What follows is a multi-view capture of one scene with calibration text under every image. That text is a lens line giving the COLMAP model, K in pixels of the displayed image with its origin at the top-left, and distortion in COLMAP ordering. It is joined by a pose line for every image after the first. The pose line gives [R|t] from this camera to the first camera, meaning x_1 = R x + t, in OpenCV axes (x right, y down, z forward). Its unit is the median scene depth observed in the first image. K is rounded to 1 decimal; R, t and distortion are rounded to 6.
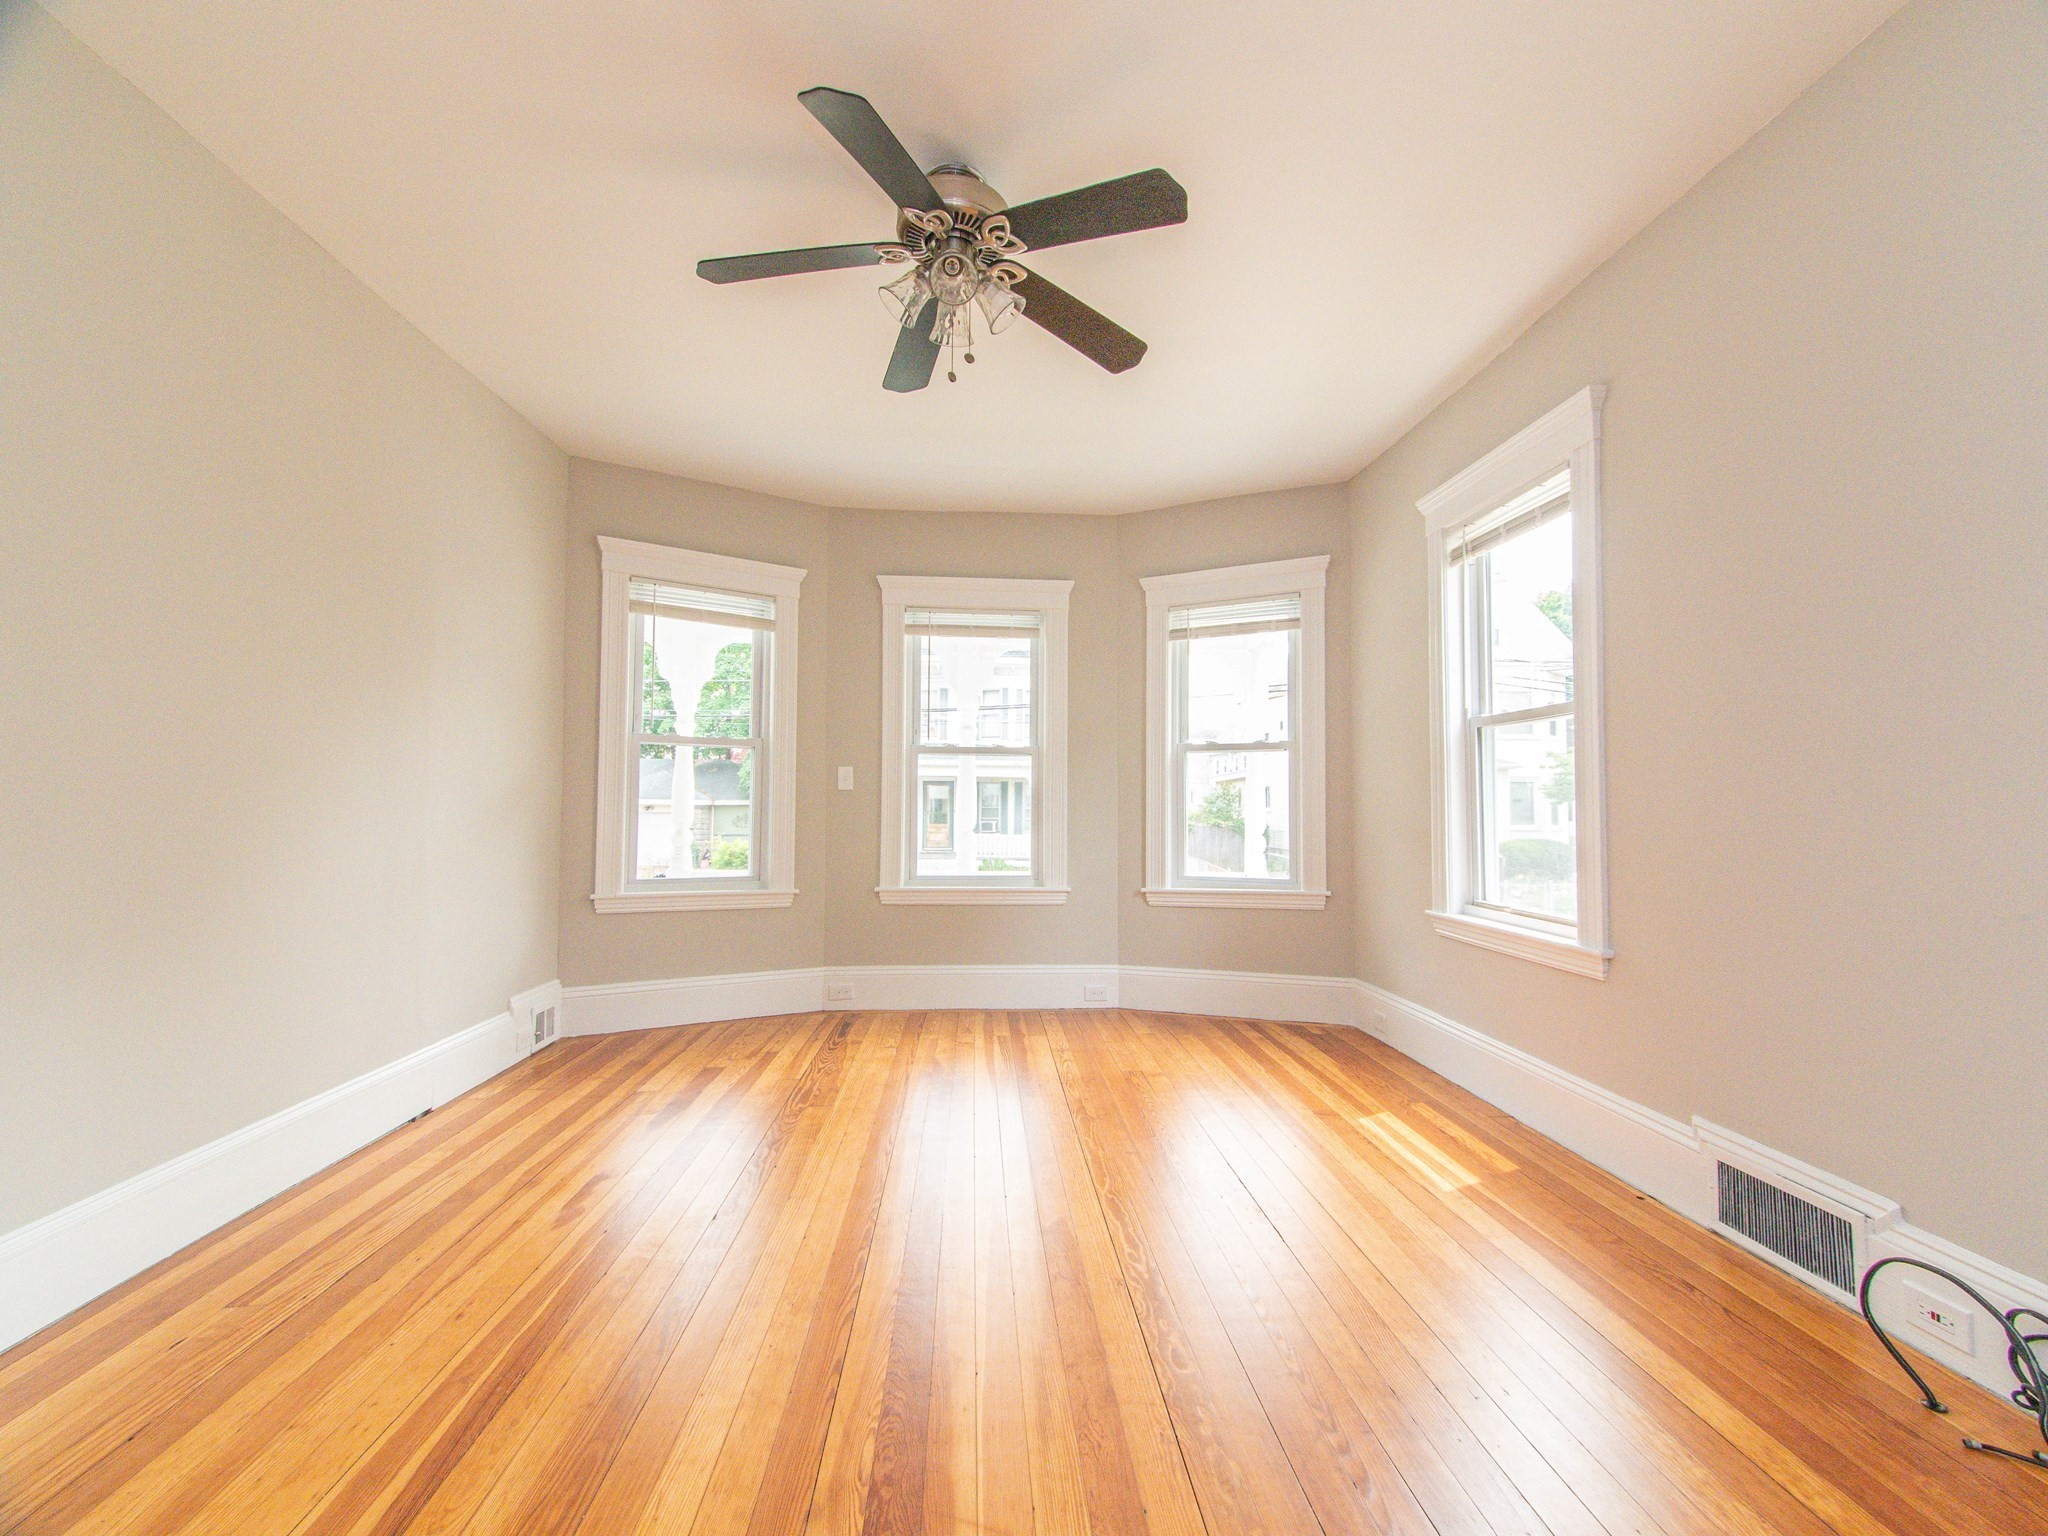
lens RADIAL K [[929.7, 0, 1043.4], [0, 929.7, 769.1], [0, 0, 1]] dist [0.022314, -0.008421]
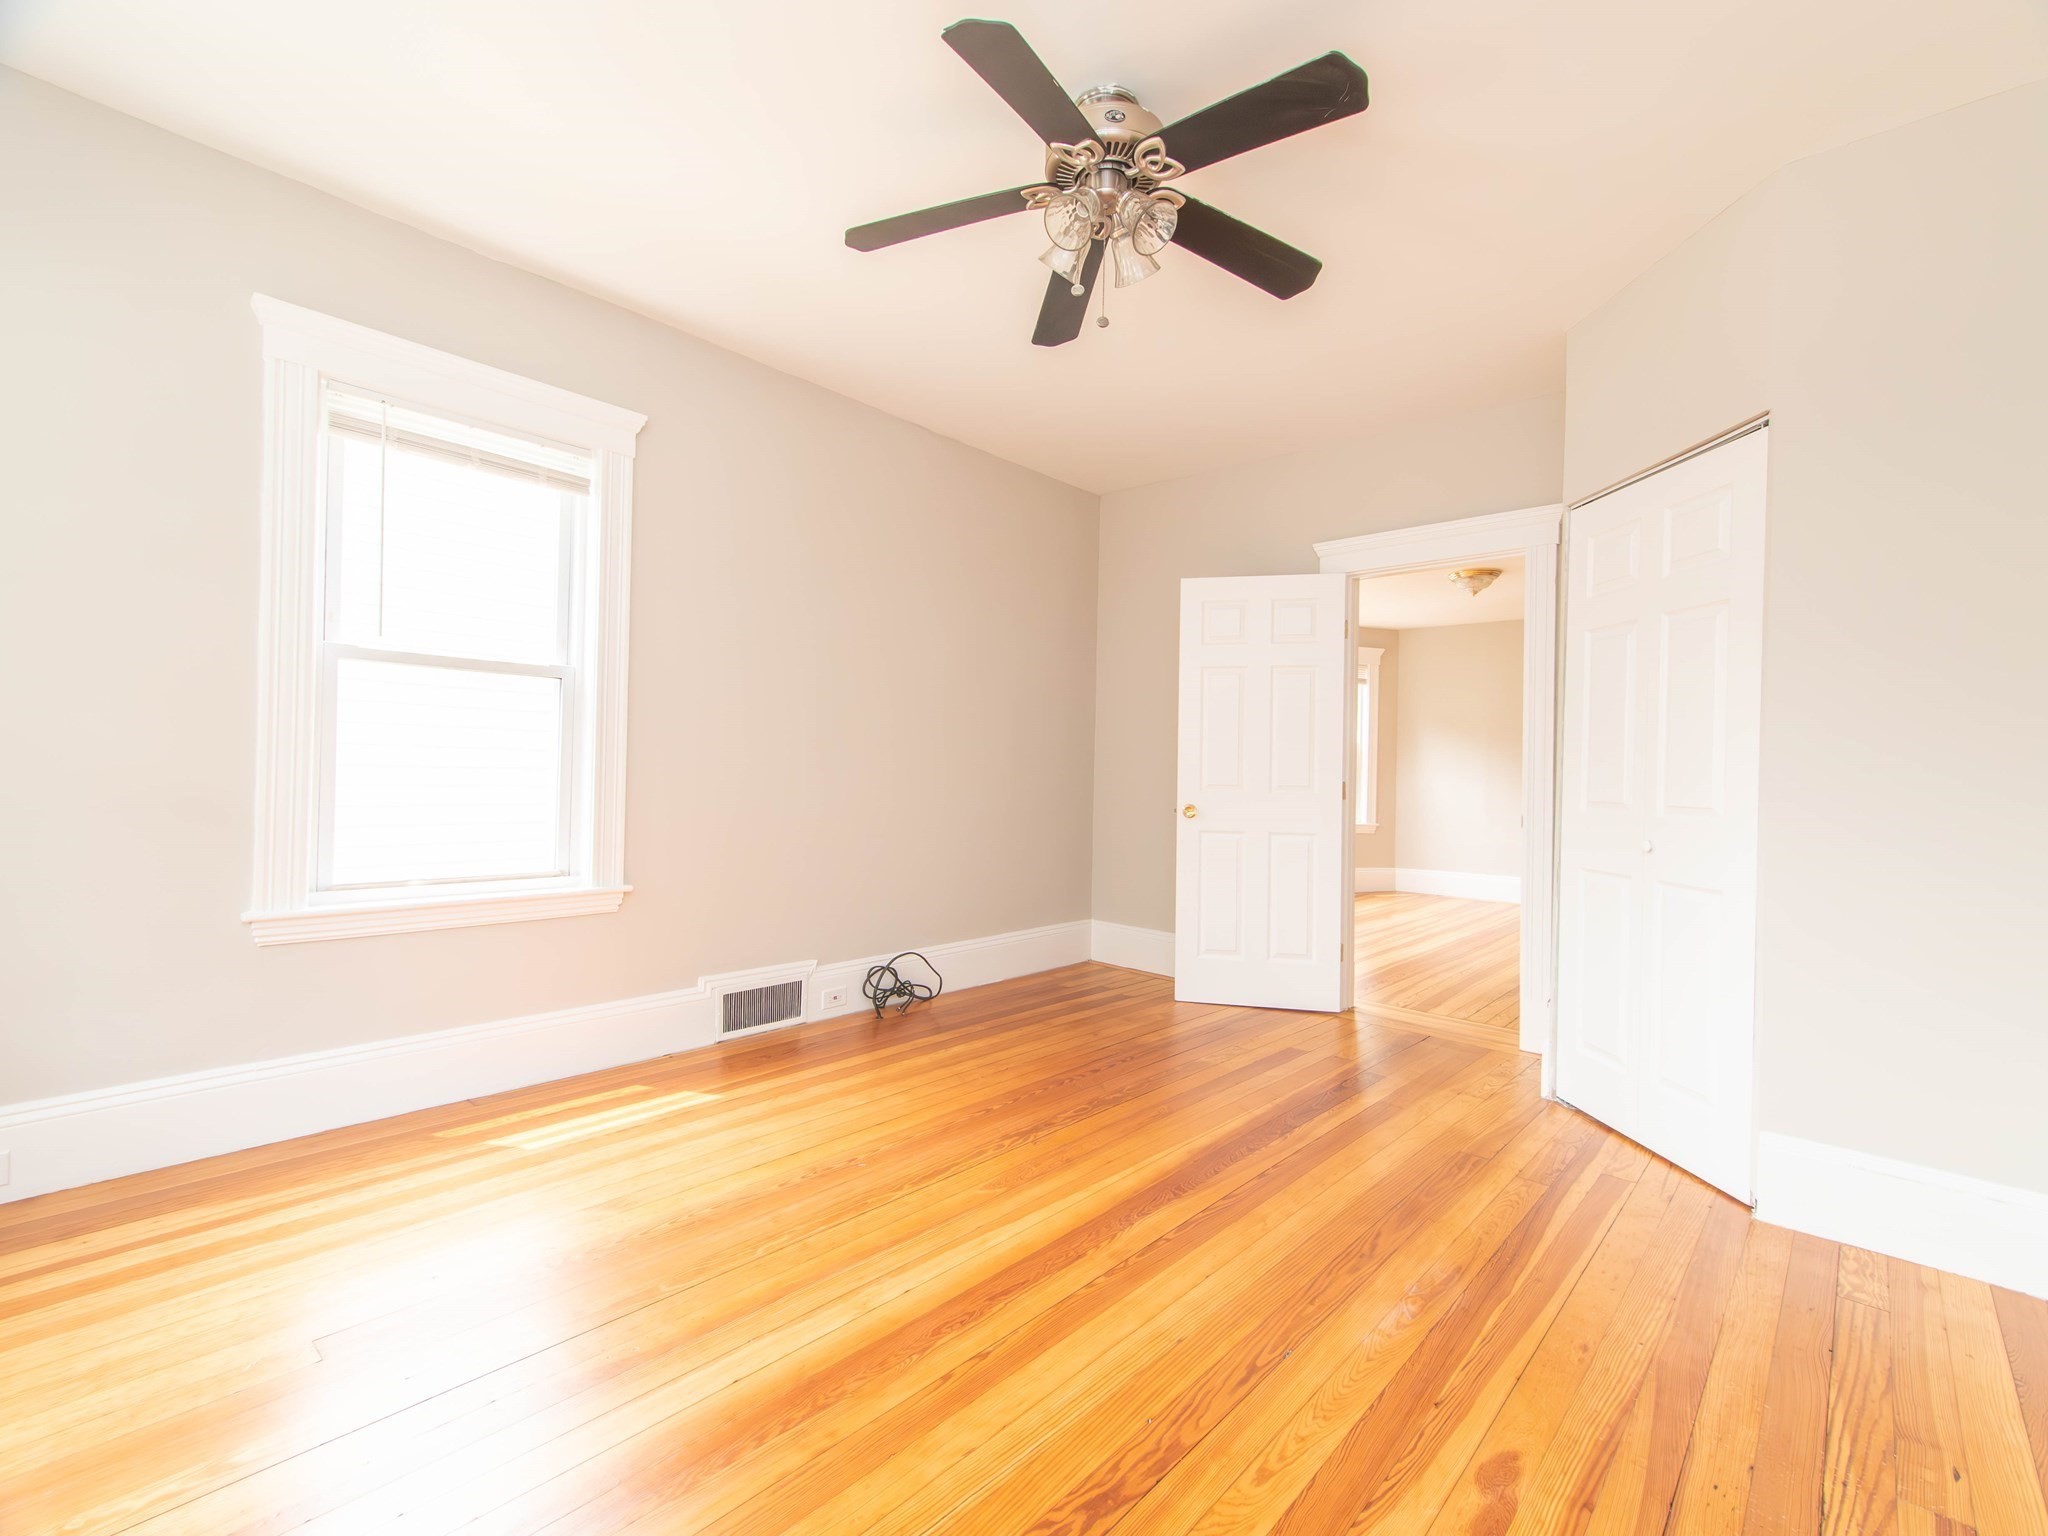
lens RADIAL K [[929.7, 0, 1043.4], [0, 929.7, 769.1], [0, 0, 1]] dist [0.022314, -0.008421]
pose [[-0.695643, -0.017317, 0.718179, -0.727542], [-0.053701, 0.998166, -0.027948, 0.055103], [-0.716378, -0.058009, -0.695297, 1.654953]]
